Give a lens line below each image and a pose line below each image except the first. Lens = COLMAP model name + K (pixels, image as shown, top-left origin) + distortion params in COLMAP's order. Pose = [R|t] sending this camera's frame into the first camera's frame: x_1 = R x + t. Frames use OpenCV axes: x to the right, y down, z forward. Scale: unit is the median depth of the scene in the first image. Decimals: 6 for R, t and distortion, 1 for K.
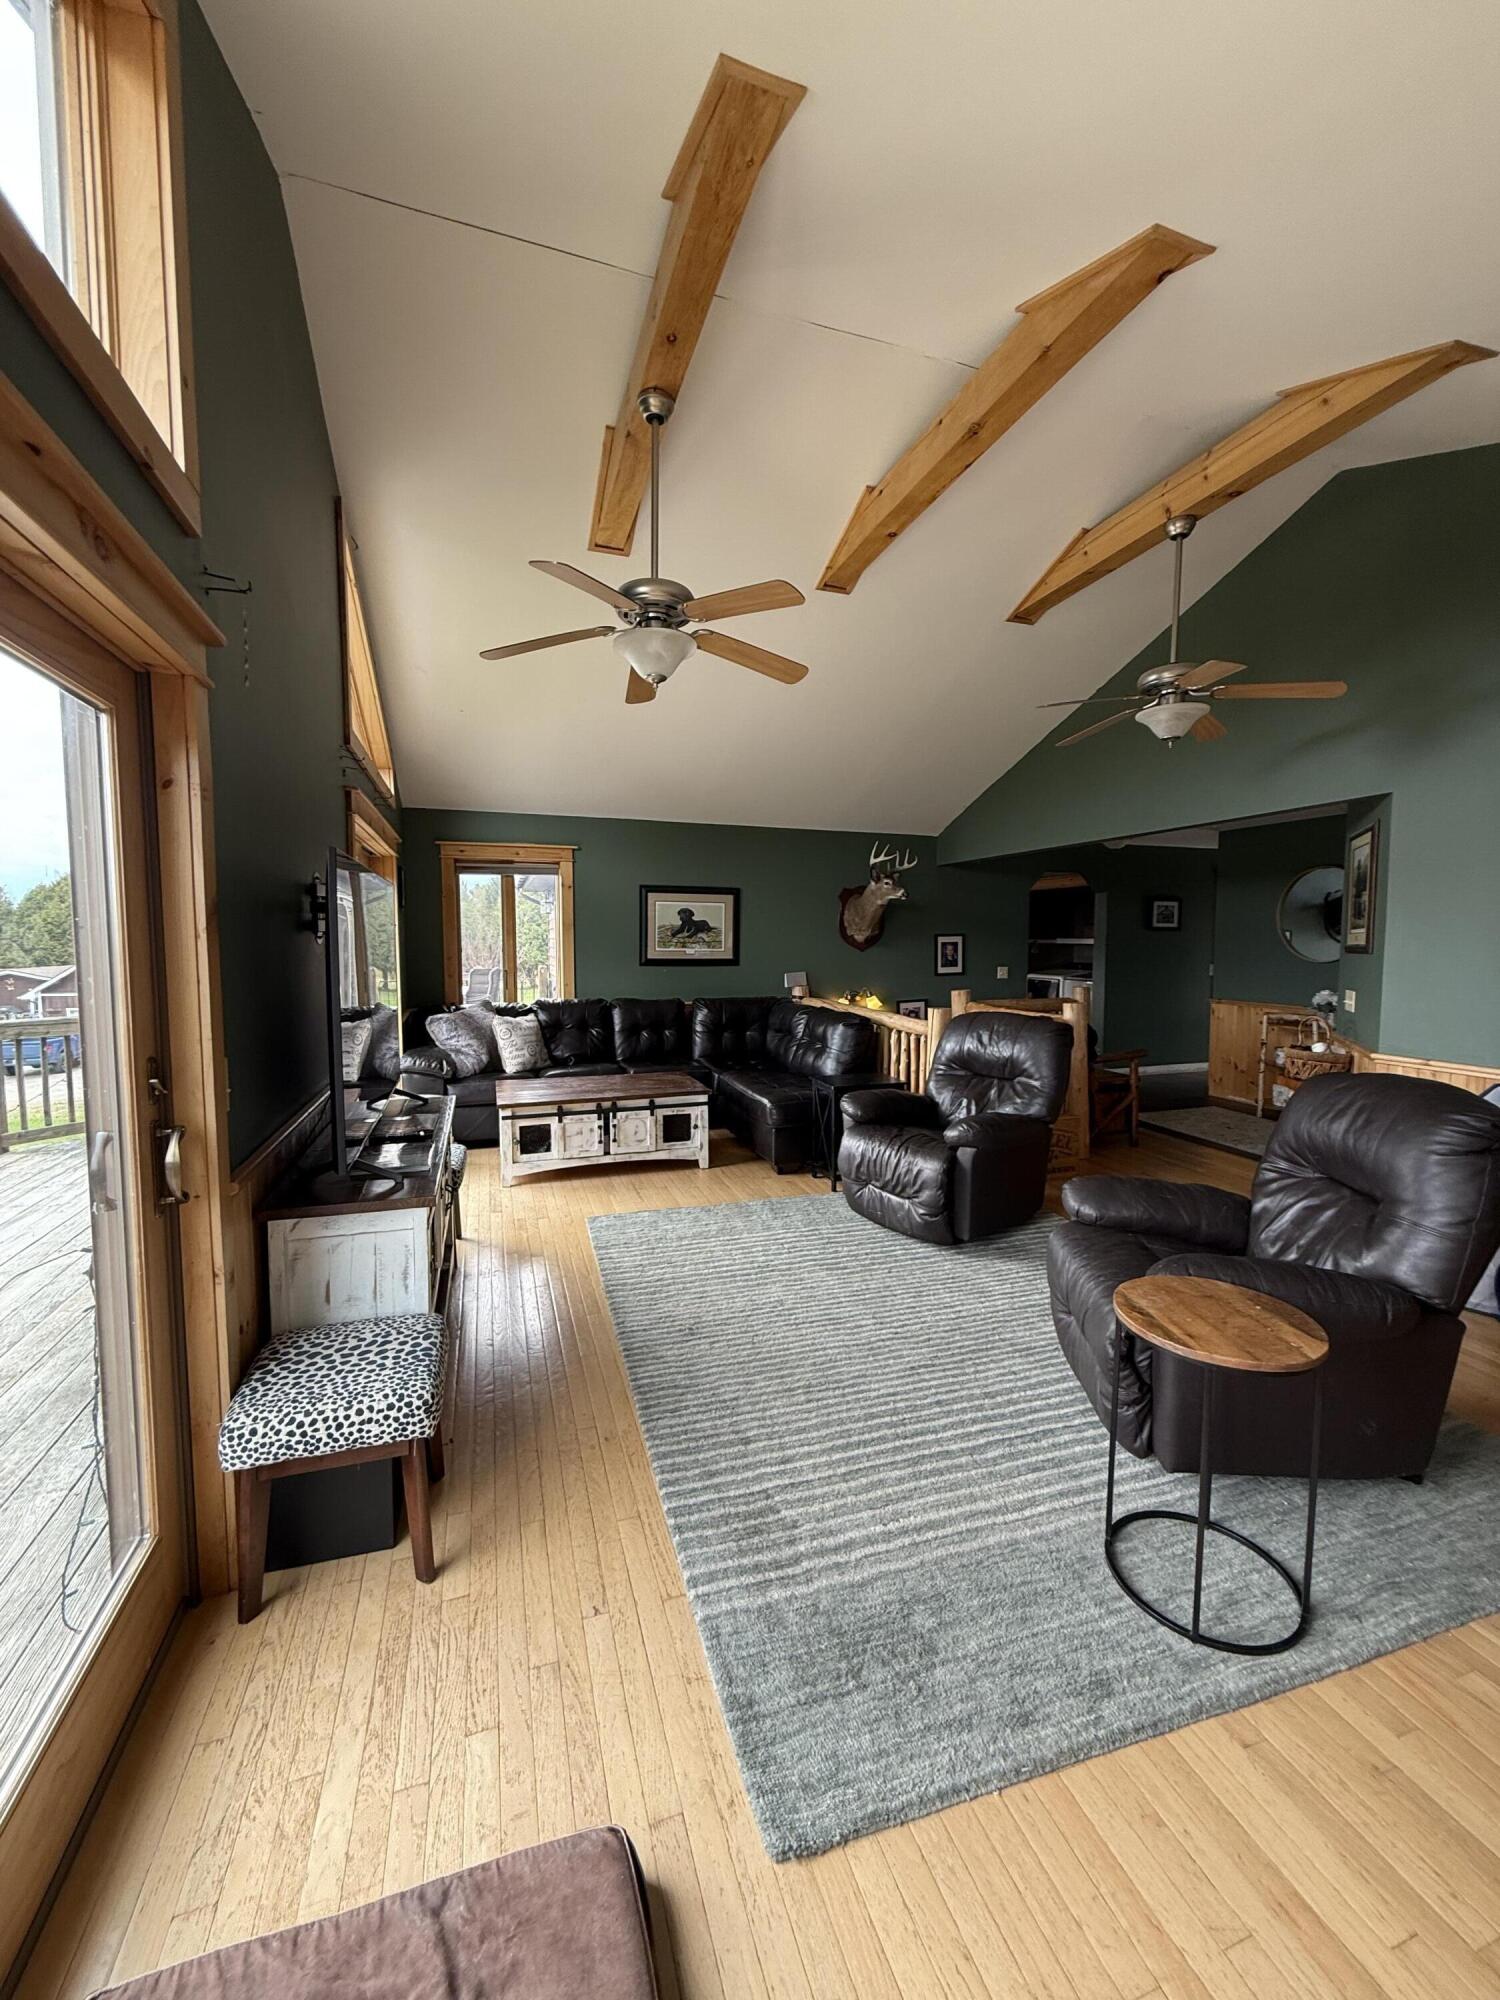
lens RADIAL K [[796.6, 0, 741.7], [0, 796.6, 992.1], [0, 0, 1]] dist [0.000042, 0.000791]
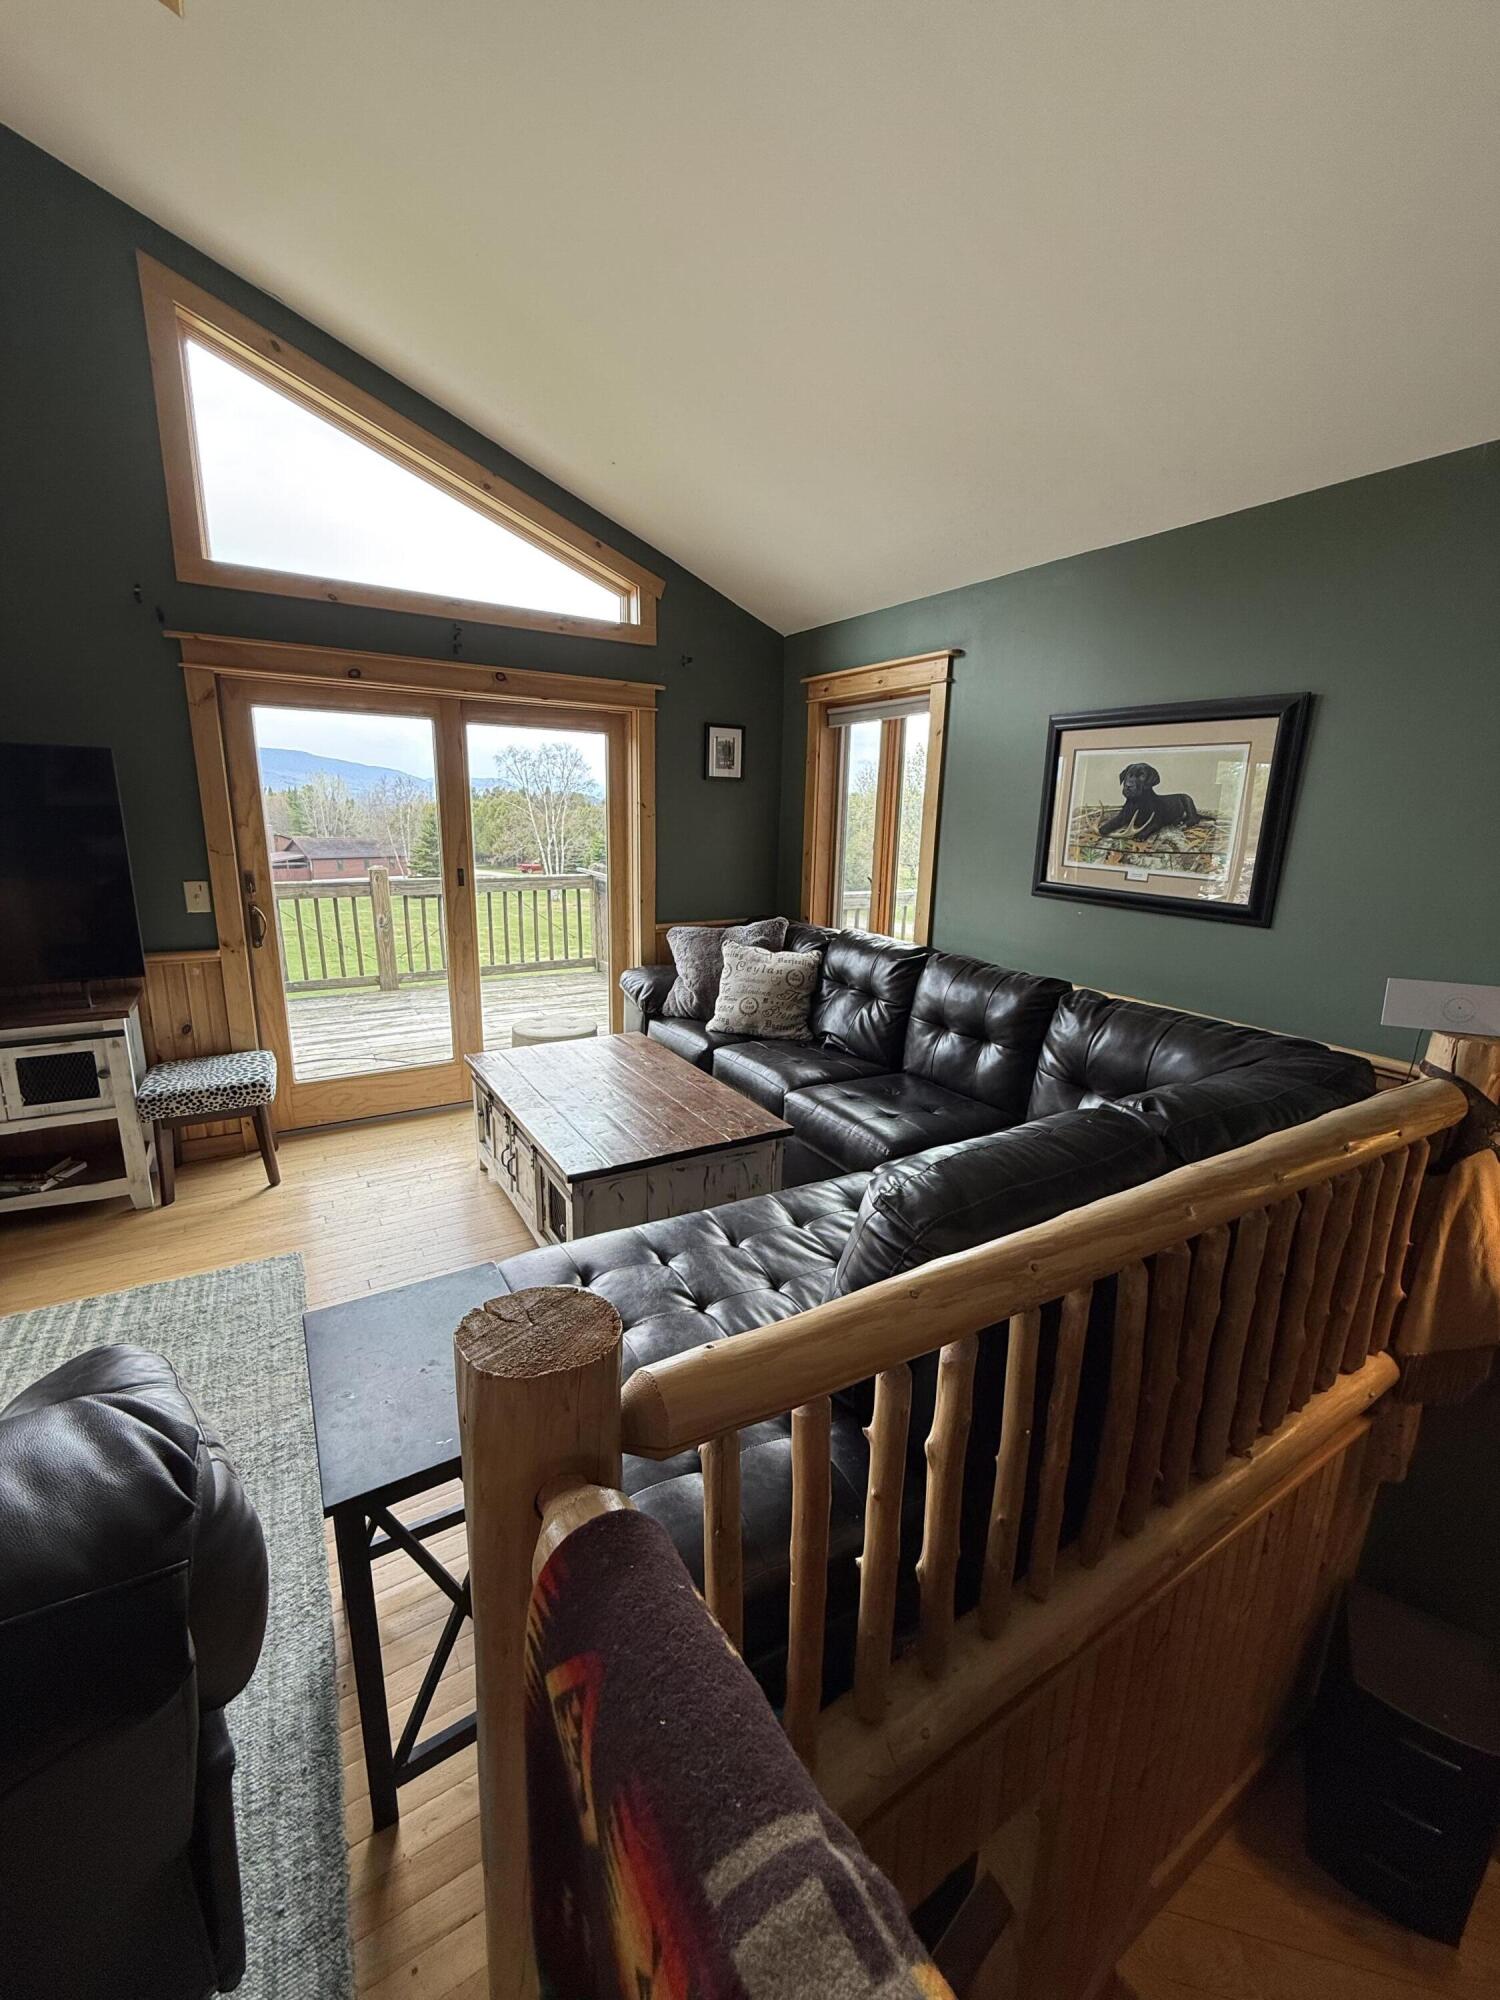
lens RADIAL K [[796.6, 0, 746.7], [0, 796.6, 995.0], [0, 0, 1]] dist [0.000042, 0.000791]
pose [[0.228828, 0.227475, -0.946516, 0.284101], [-0.092493, 0.972996, 0.211478, -0.059041], [0.969063, 0.039153, 0.243689, 0.718510]]
